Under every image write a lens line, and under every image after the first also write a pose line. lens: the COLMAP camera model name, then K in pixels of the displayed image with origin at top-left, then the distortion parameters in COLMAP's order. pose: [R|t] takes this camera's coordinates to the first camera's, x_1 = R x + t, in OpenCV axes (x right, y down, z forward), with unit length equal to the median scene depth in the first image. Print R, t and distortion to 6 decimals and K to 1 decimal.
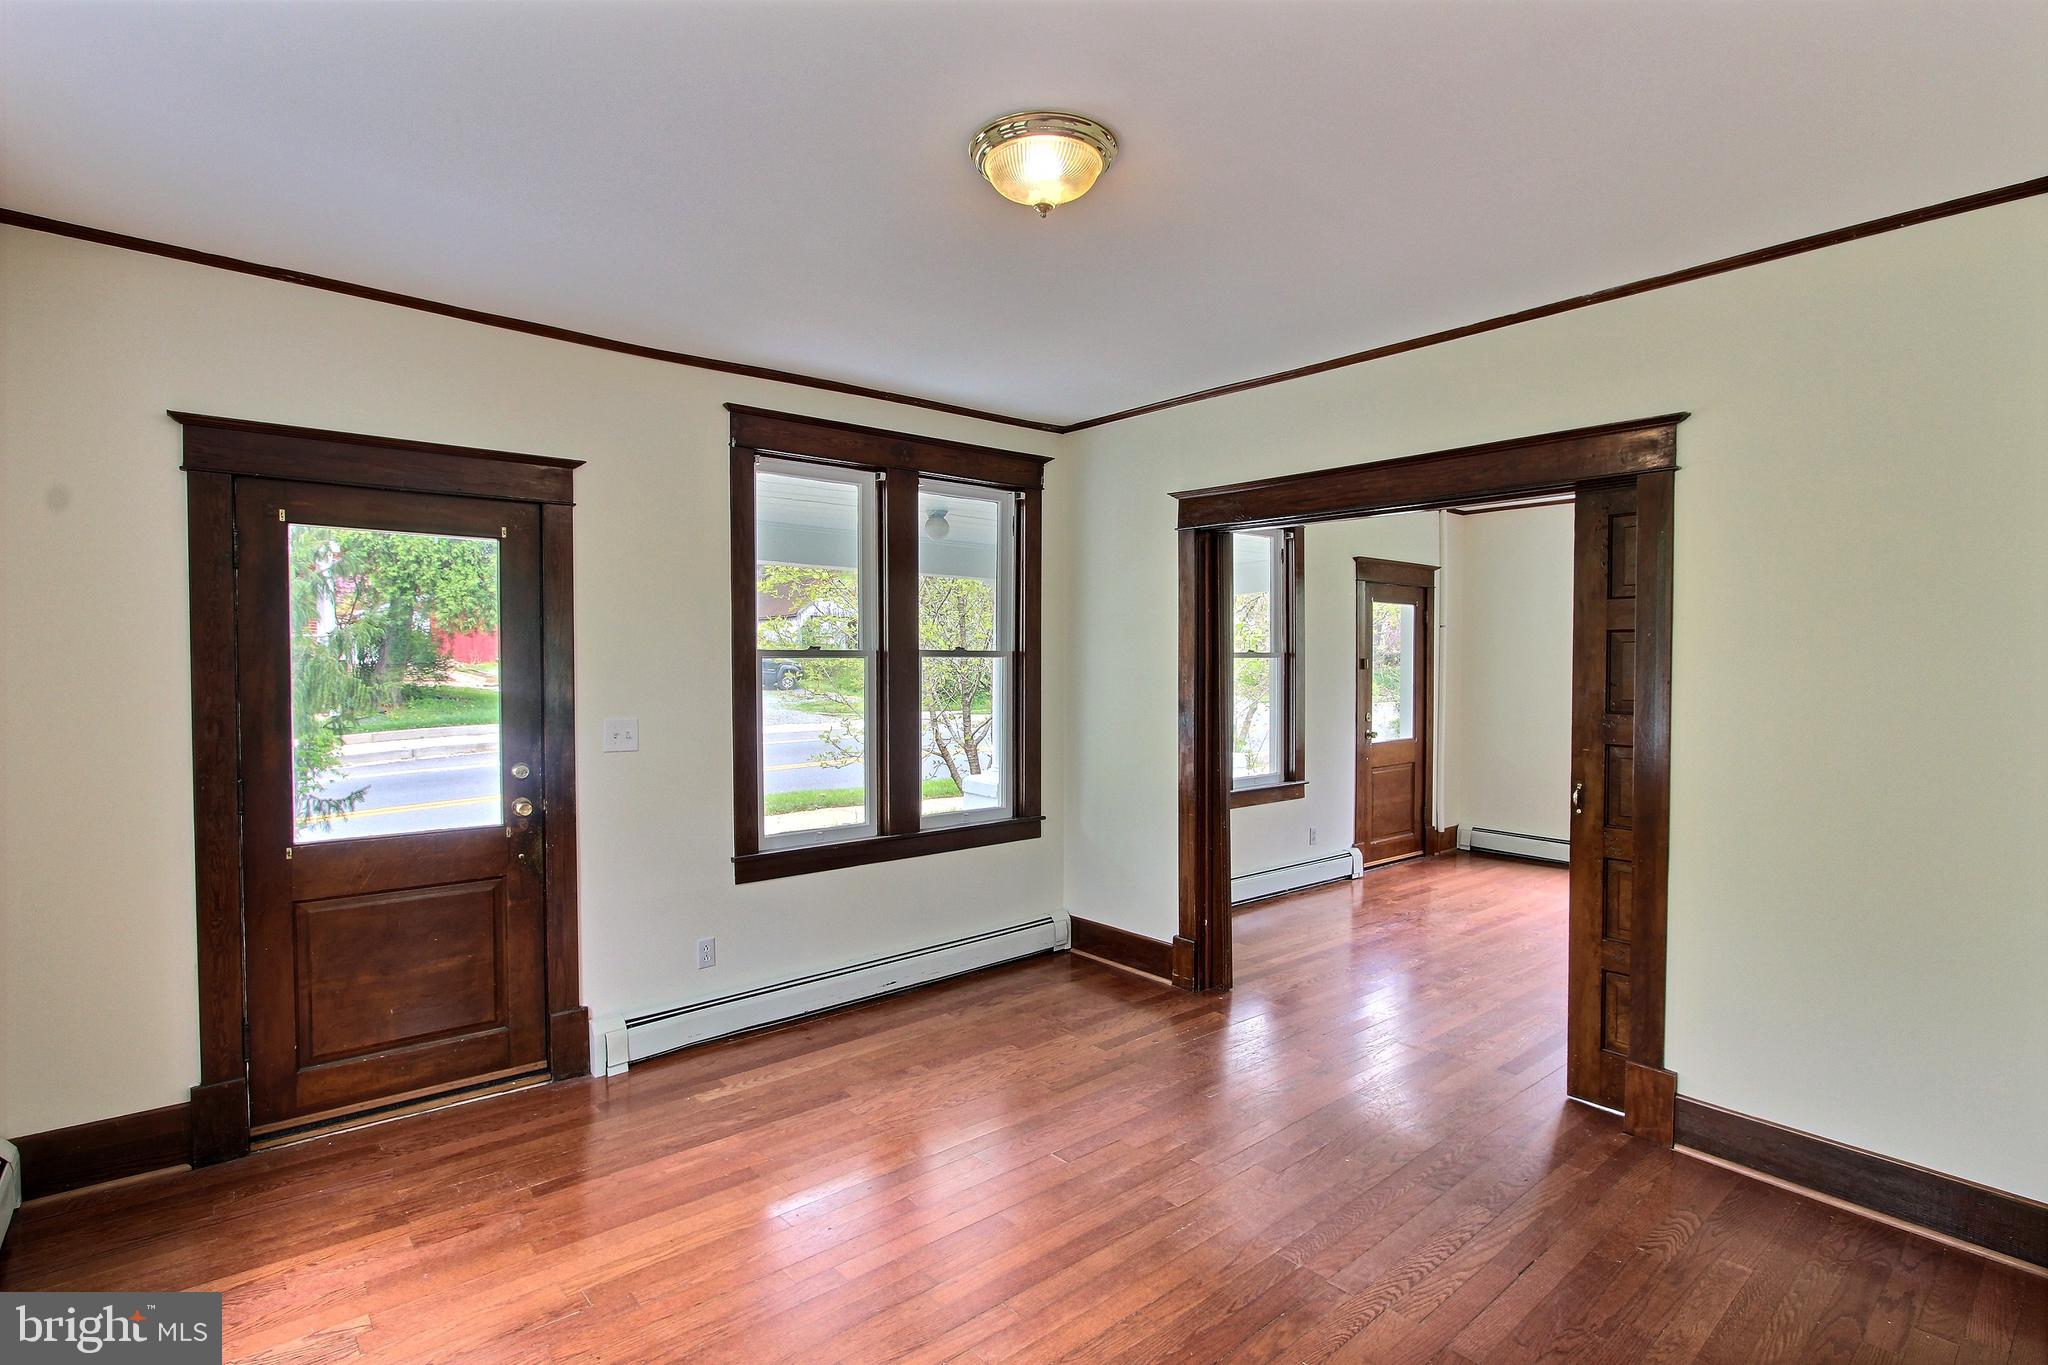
lens RADIAL K [[1013.4, 0, 1034.7], [0, 1013.4, 680.0], [0, 0, 1]] dist [-0.019130, -0.000914]
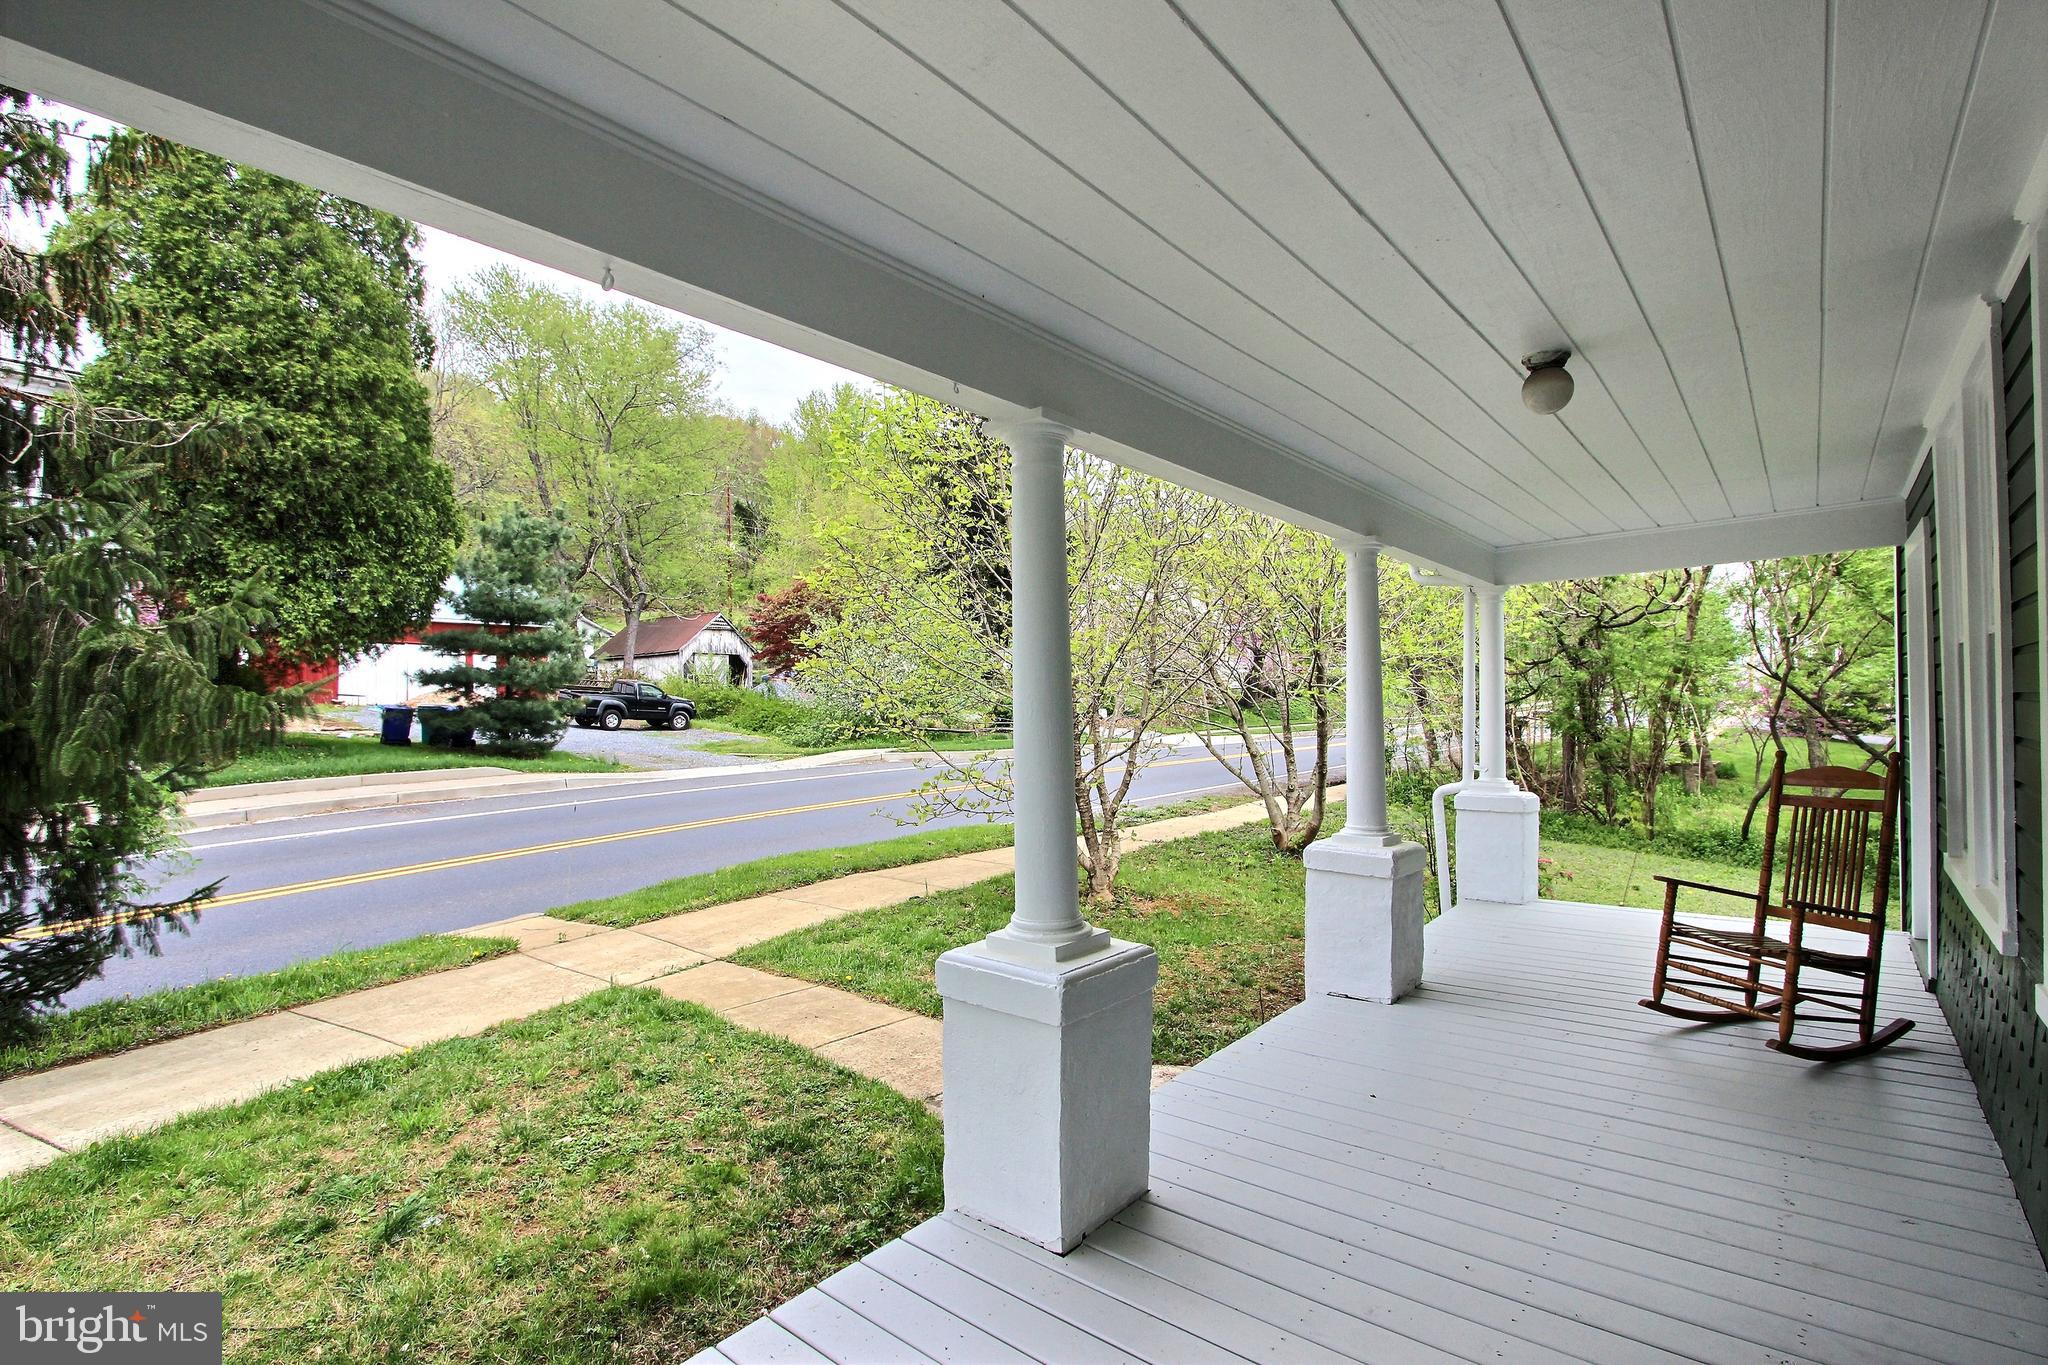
lens RADIAL K [[942.6, 0, 1027.0], [0, 942.6, 691.2], [0, 0, 1]] dist [-0.019044, 0.001192]
pose [[0.985776, -0.017005, 0.167201, -0.132126], [0.021849, 0.999392, -0.027179, 0.007896], [-0.166637, 0.030446, 0.985548, 0.170905]]
